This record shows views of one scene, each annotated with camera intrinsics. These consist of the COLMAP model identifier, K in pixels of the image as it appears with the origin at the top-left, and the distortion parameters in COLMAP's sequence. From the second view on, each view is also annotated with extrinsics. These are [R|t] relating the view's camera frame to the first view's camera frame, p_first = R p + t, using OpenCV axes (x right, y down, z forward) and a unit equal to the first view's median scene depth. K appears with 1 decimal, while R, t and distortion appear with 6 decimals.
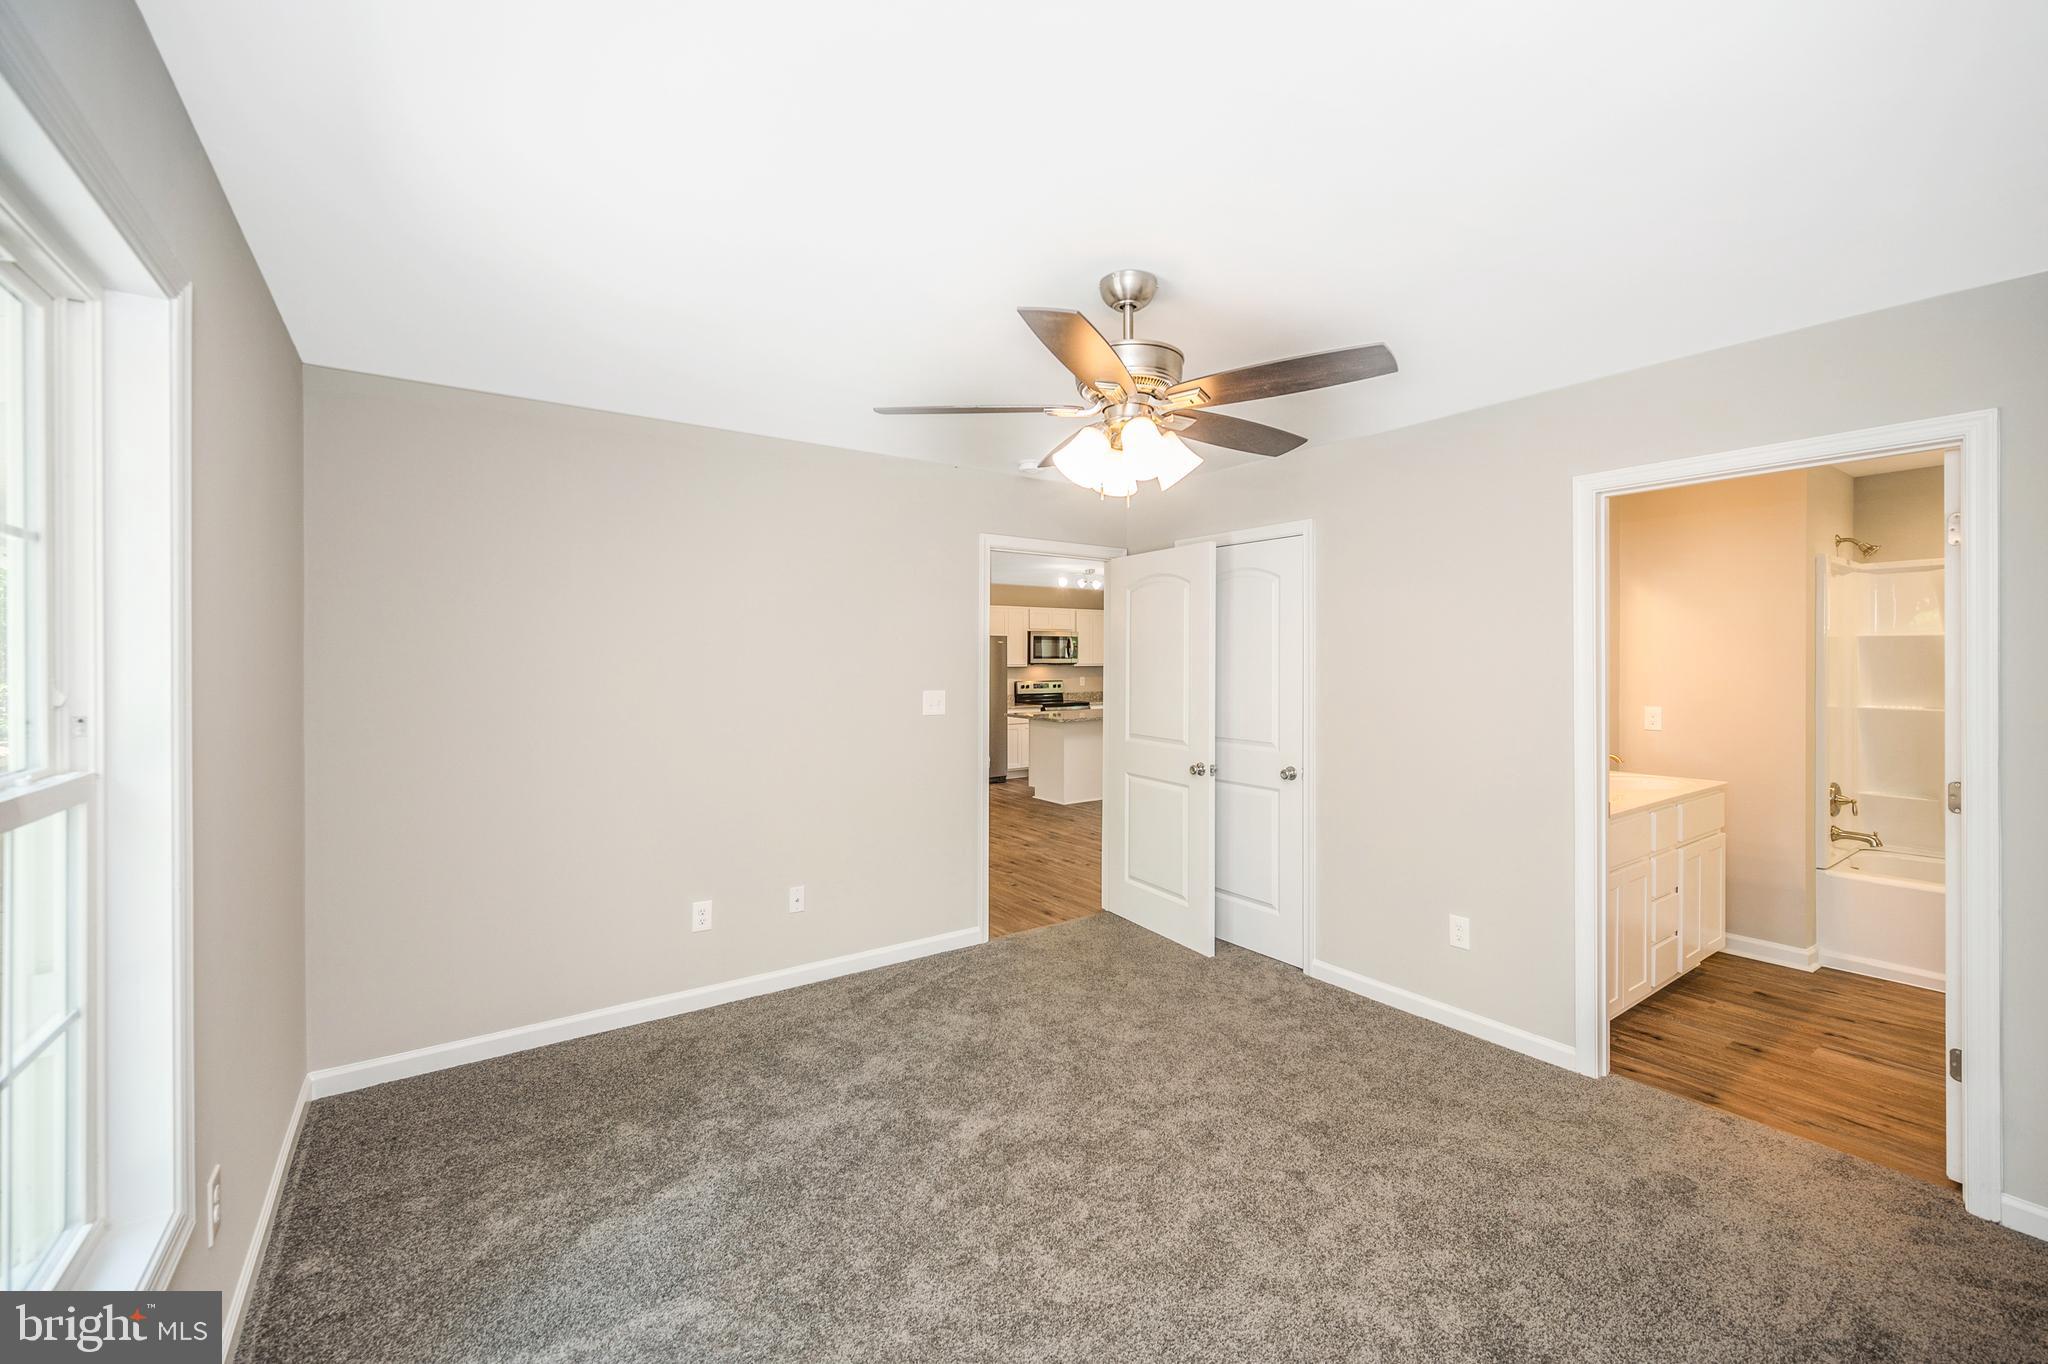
lens RADIAL K [[835.9, 0, 1028.2], [0, 835.9, 669.1], [0, 0, 1]] dist [-0.005045, 0.001813]
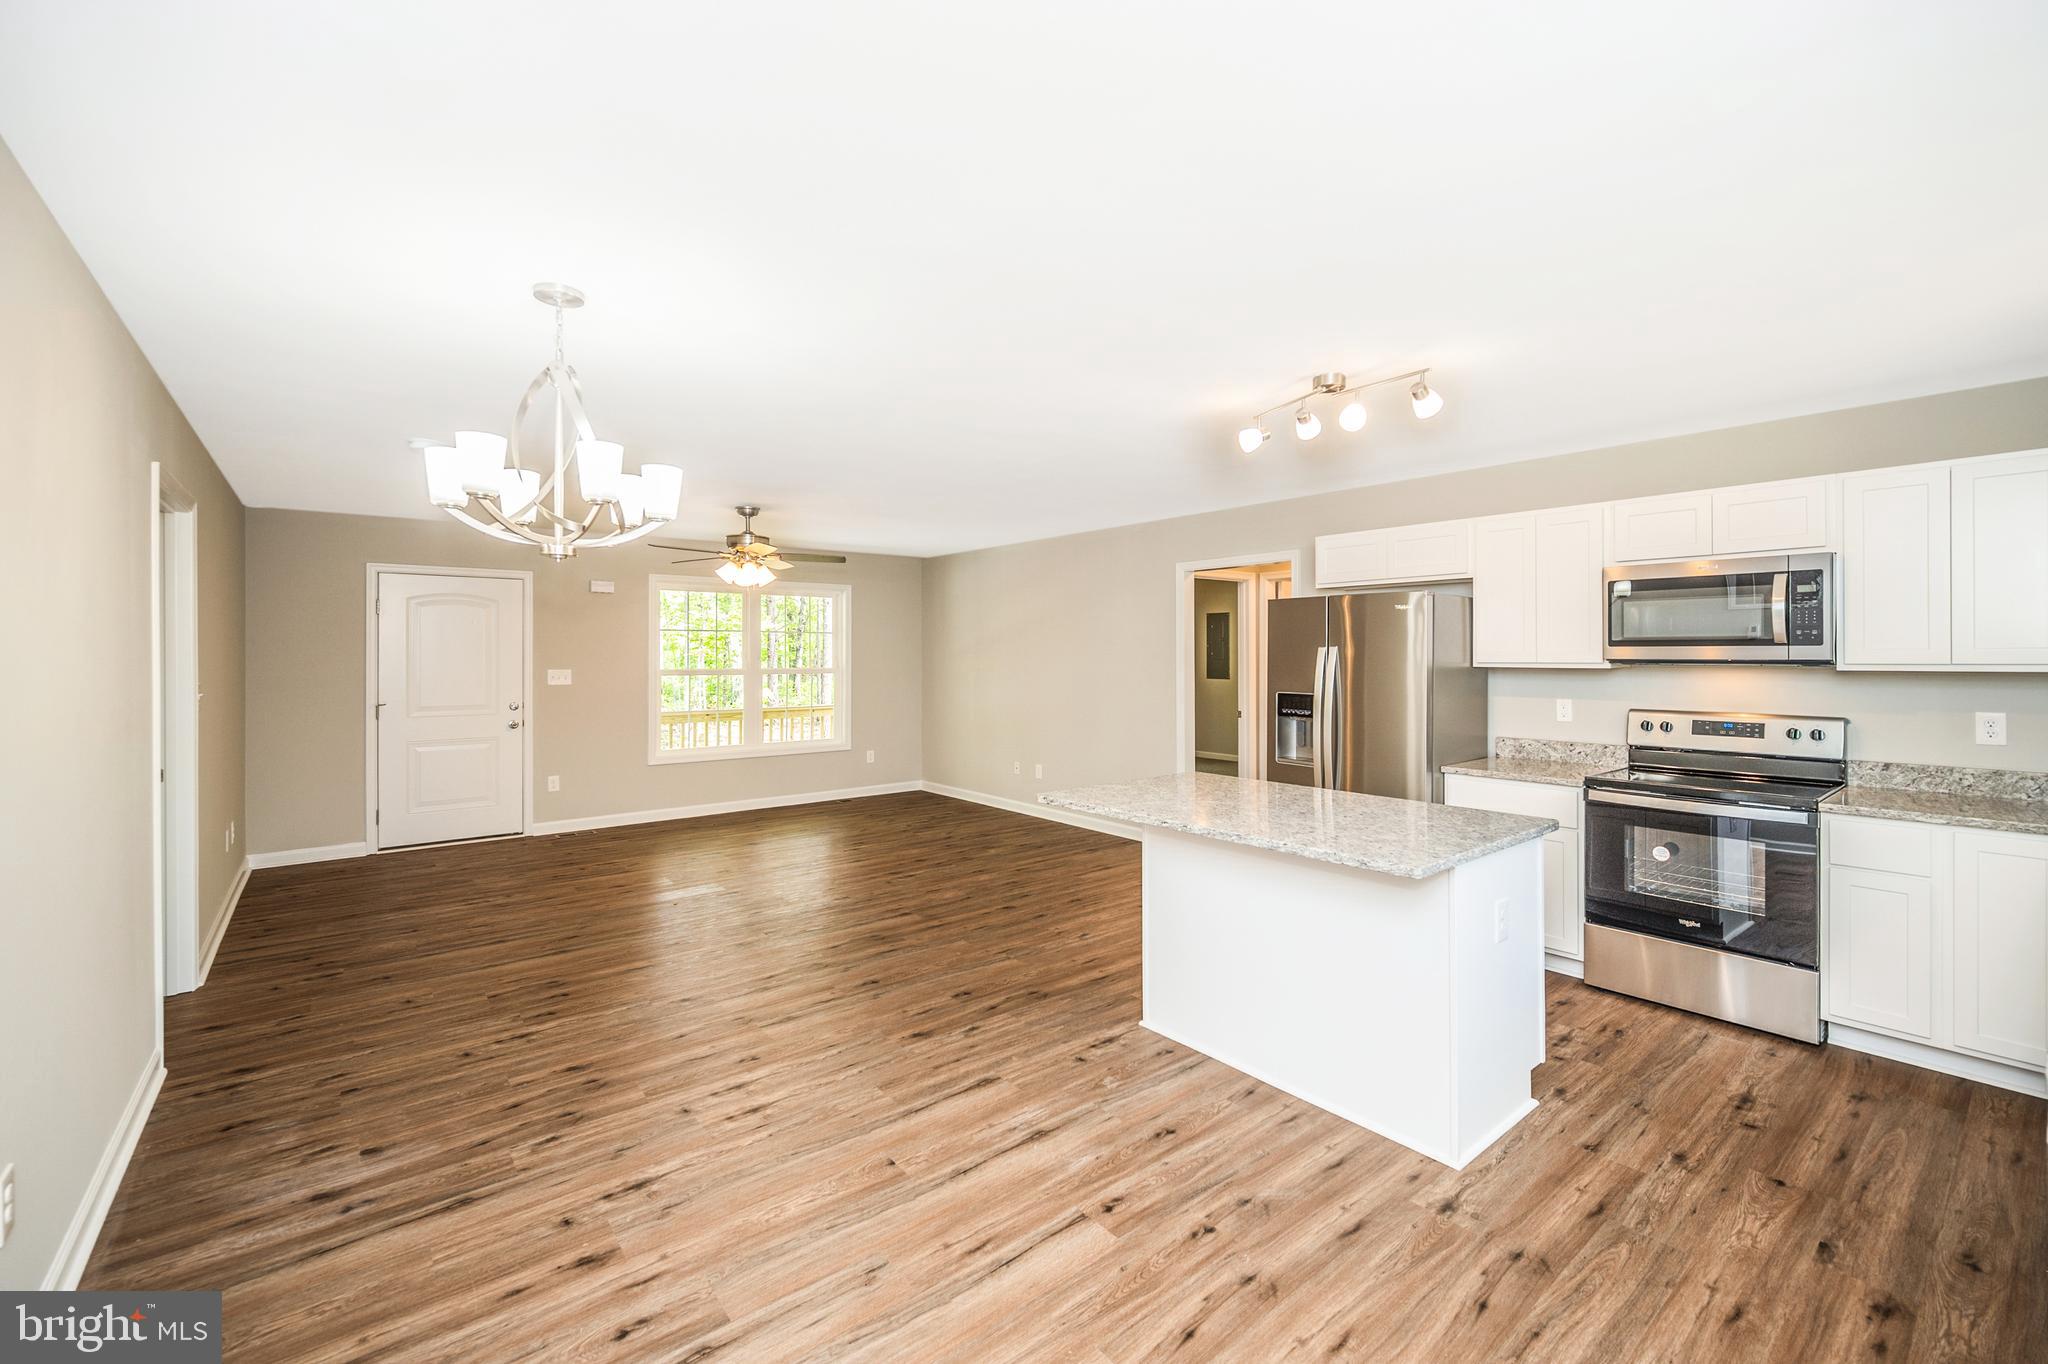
lens RADIAL K [[835.9, 0, 1039.2], [0, 835.9, 660.7], [0, 0, 1]] dist [-0.005045, 0.001813]
pose [[0.071688, 0.012124, -0.997353, 0.326220], [-0.002797, 0.999925, 0.011954, -0.009714], [0.997423, 0.001932, 0.071716, 0.711900]]
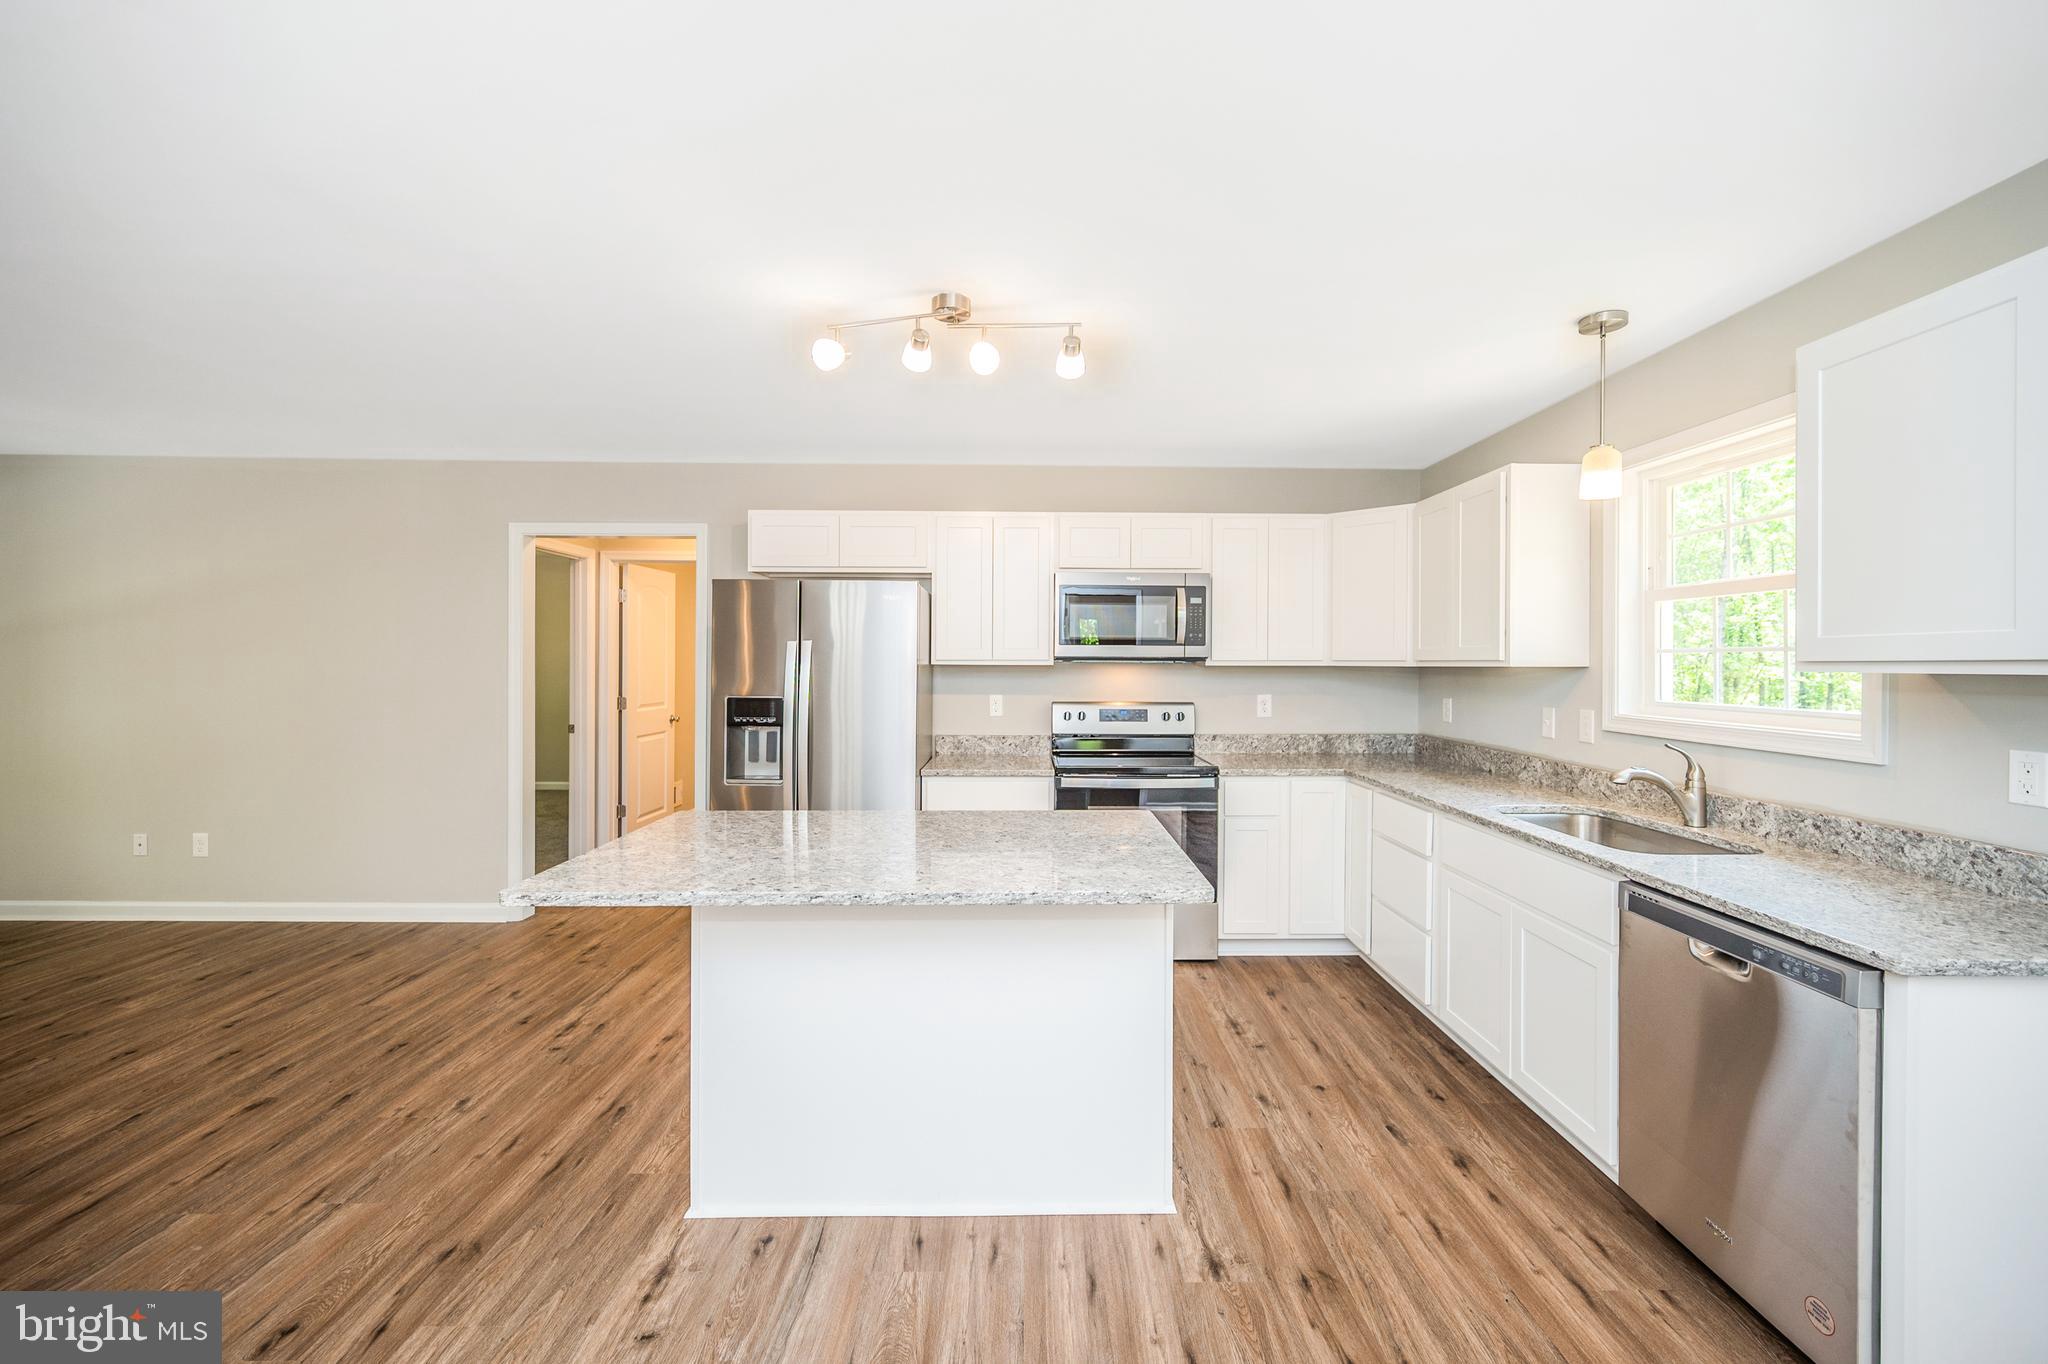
lens RADIAL K [[835.9, 0, 1032.5], [0, 835.9, 661.7], [0, 0, 1]] dist [-0.005045, 0.001813]
pose [[0.822550, 0.008955, -0.568623, 0.205187], [-0.011900, 0.999928, -0.001467, -0.003693], [0.568569, 0.007974, 0.822597, 0.657162]]
